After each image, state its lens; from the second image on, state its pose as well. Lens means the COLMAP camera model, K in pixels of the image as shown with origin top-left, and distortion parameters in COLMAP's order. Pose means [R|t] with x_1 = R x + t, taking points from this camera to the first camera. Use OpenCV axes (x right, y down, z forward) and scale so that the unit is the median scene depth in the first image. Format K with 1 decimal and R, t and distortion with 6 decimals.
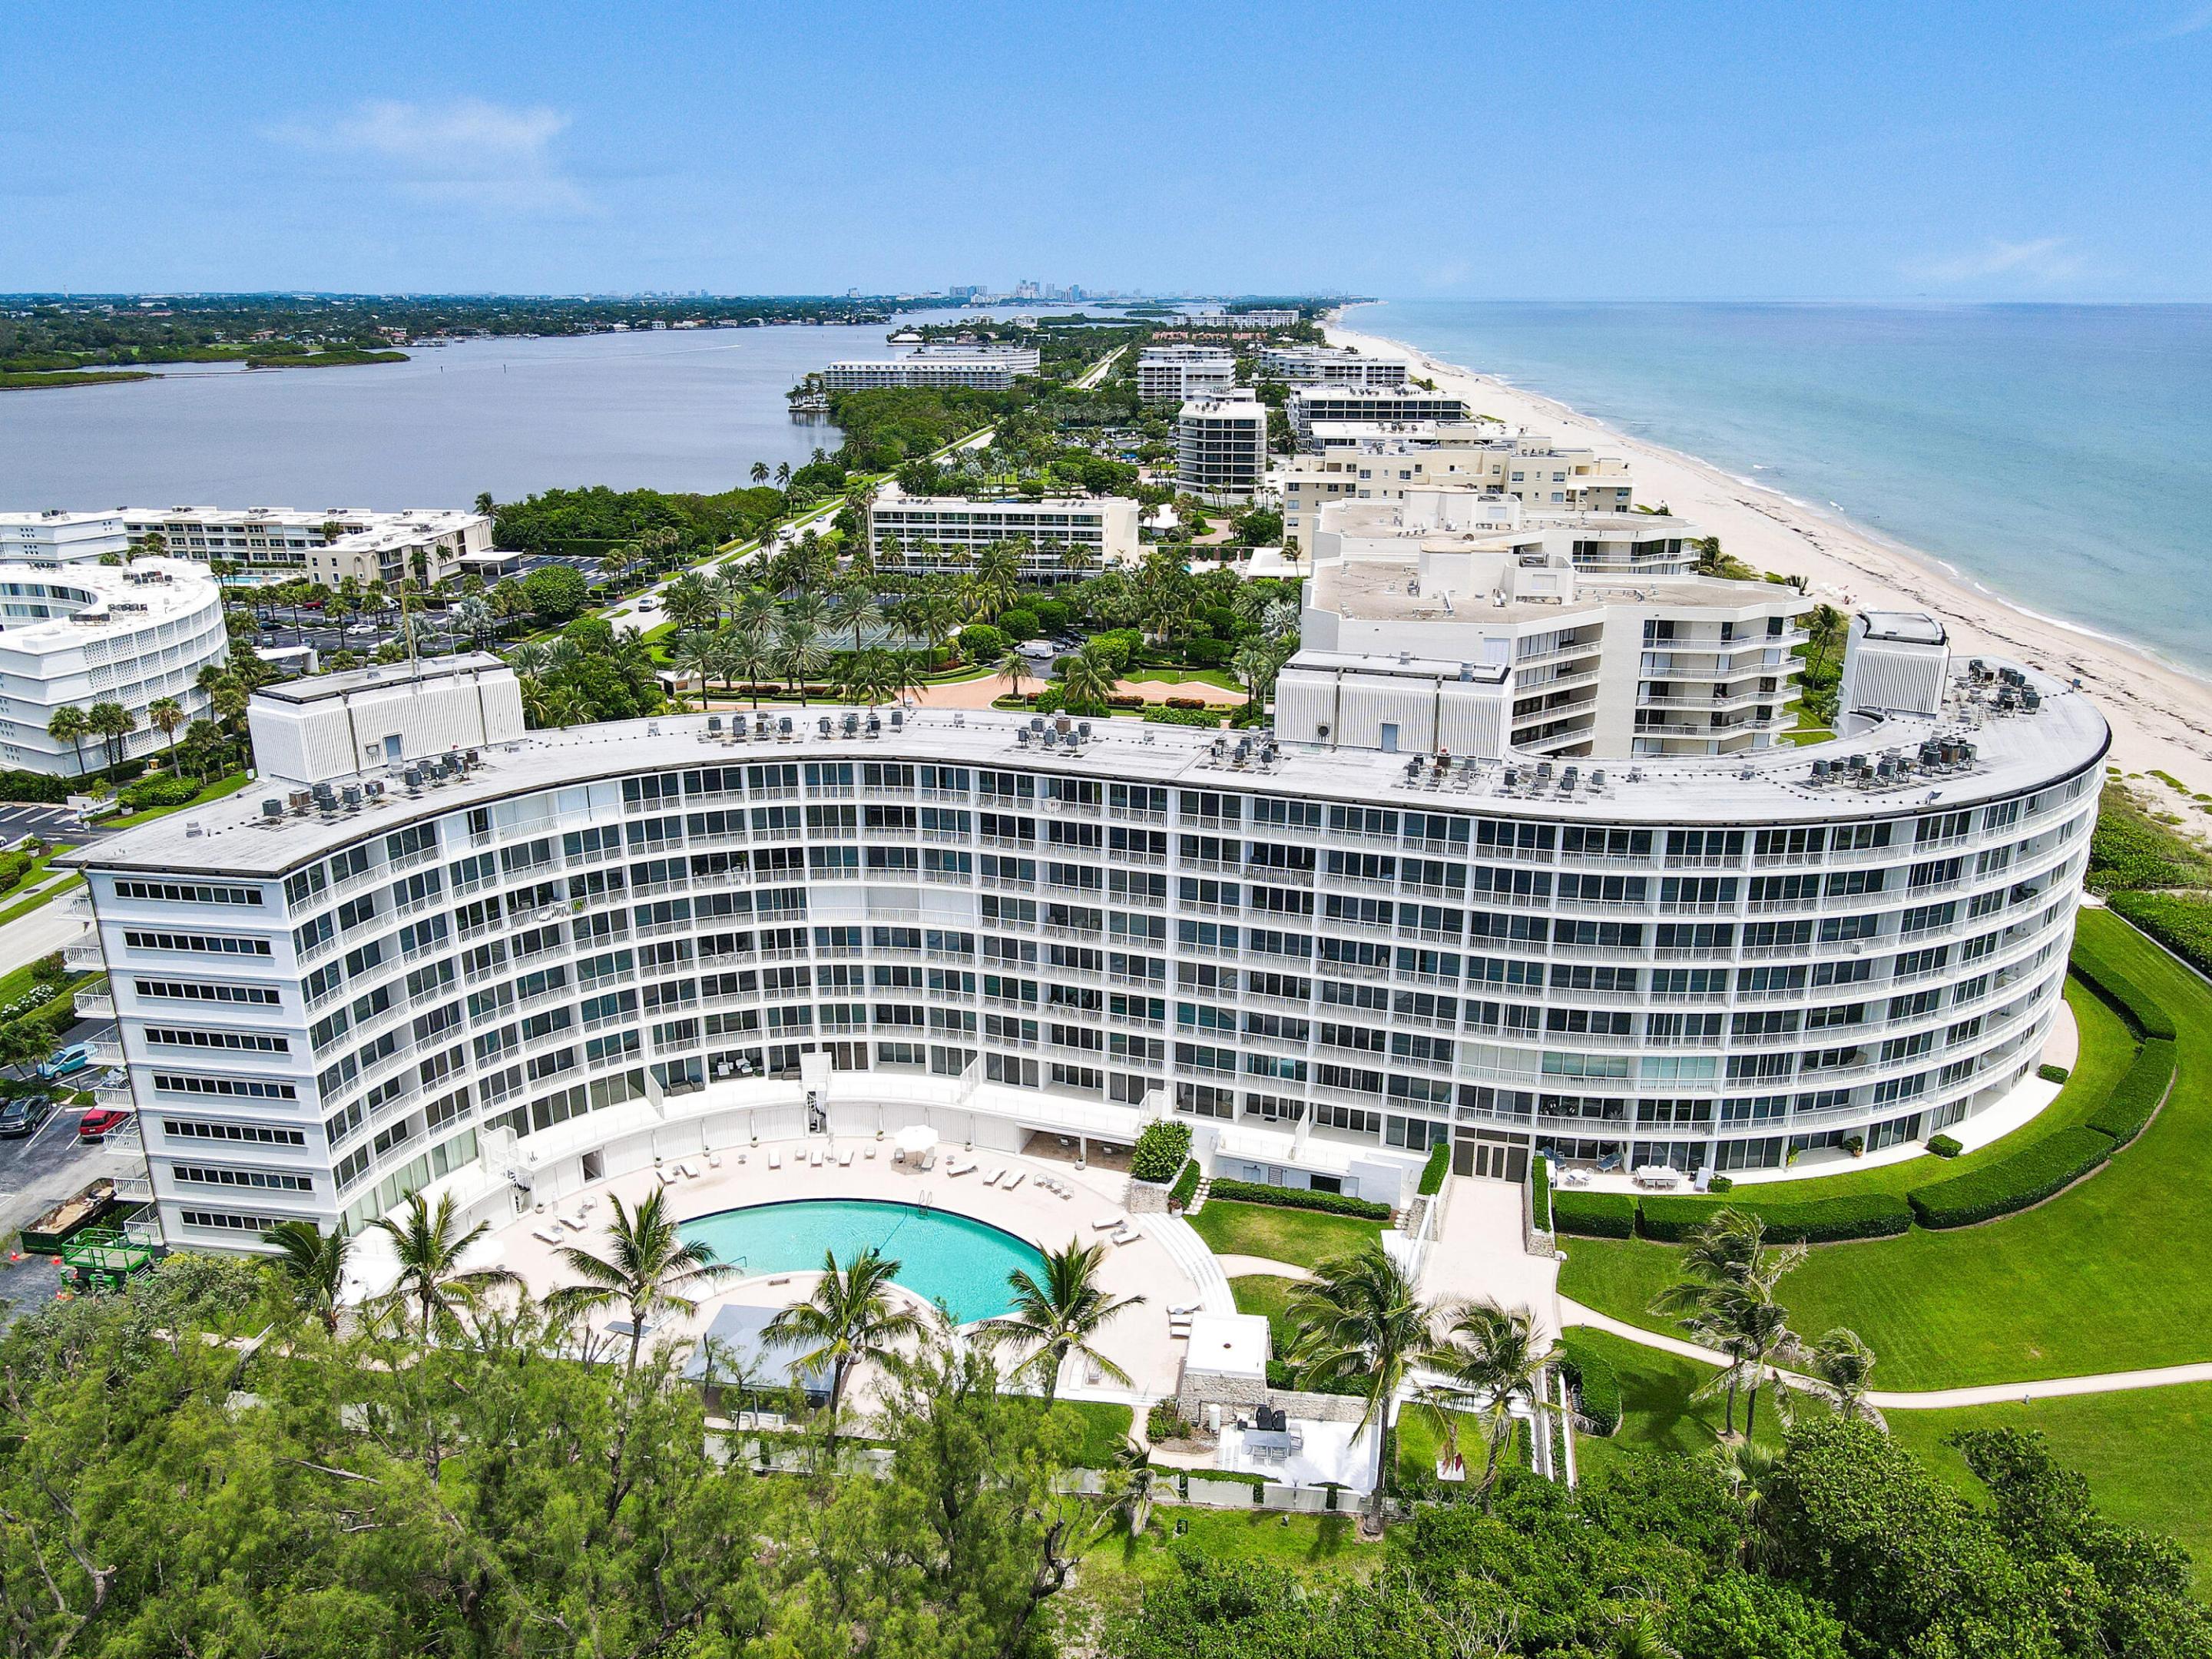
lens RADIAL K [[1617.1, 0, 1106.0], [0, 1617.1, 829.5], [0, 0, 1]] dist [-0.028244, 0.078326]
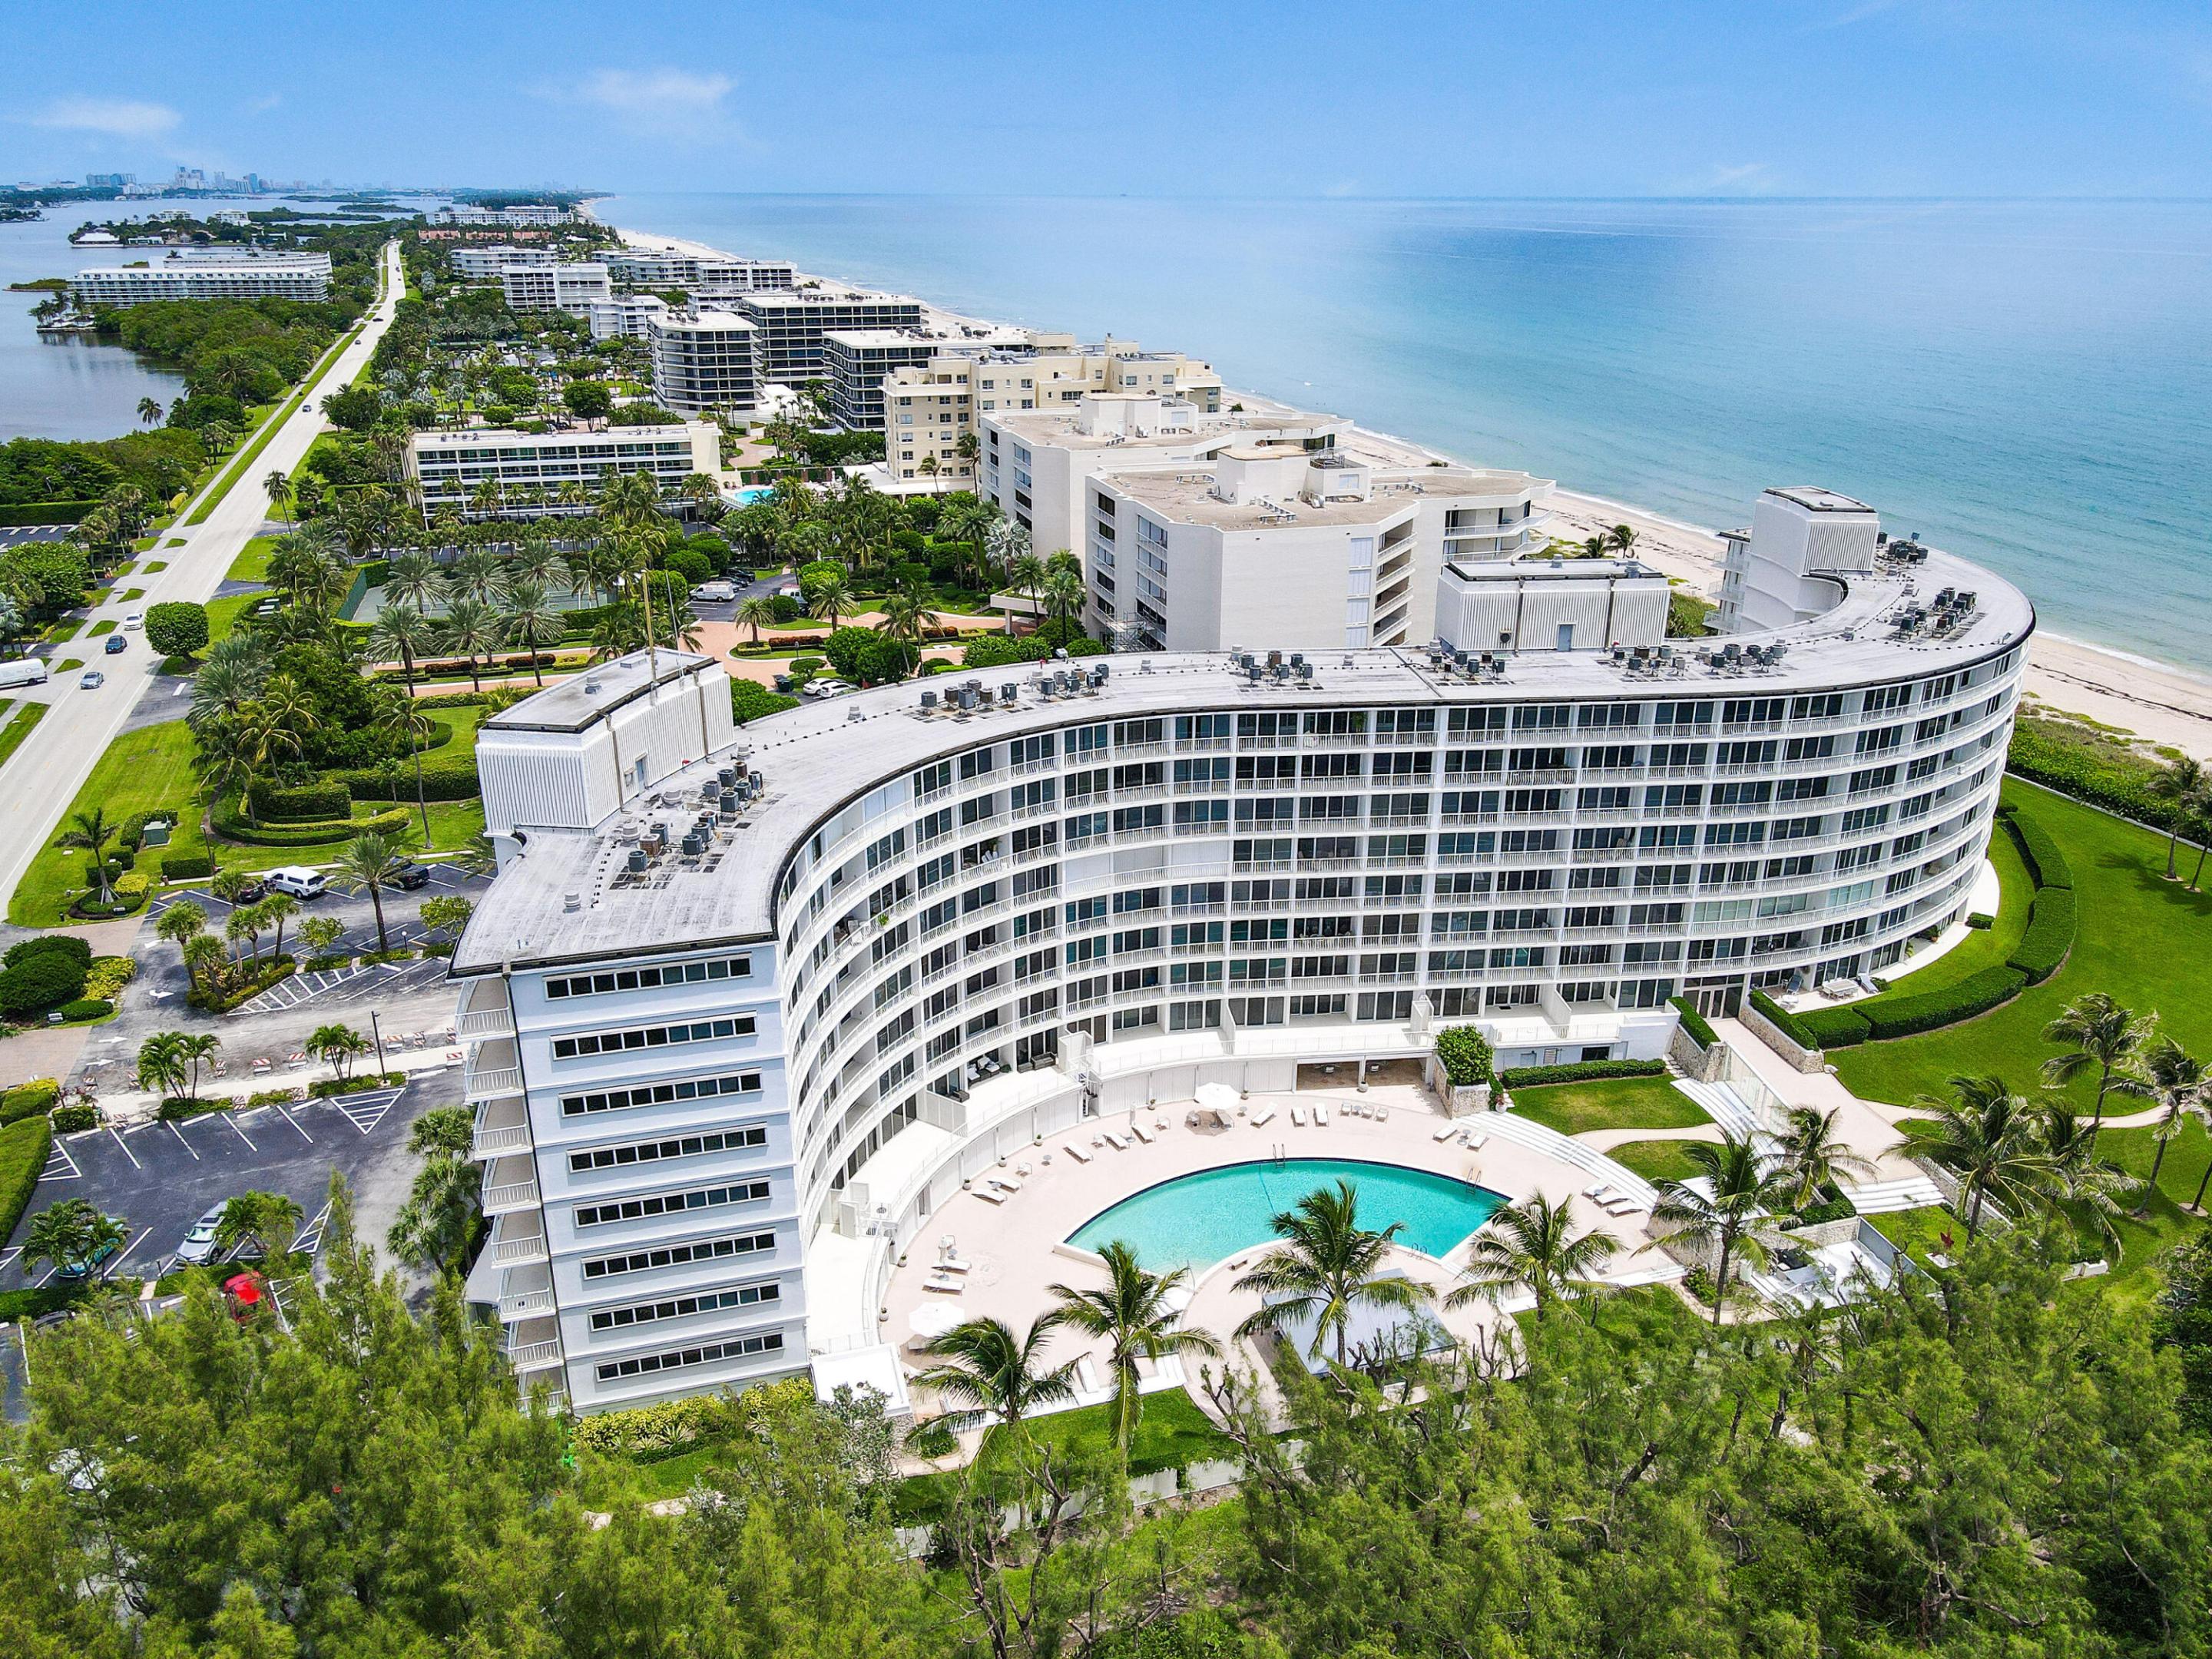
lens RADIAL K [[1621.5, 0, 1106.0], [0, 1621.5, 829.5], [0, 0, 1]] dist [0.006903, 0.009762]
pose [[0.905924, -0.150615, 0.395748, -0.540291], [0.128548, 0.988318, 0.081872, -0.057417], [-0.403457, -0.023298, 0.914702, 0.132536]]
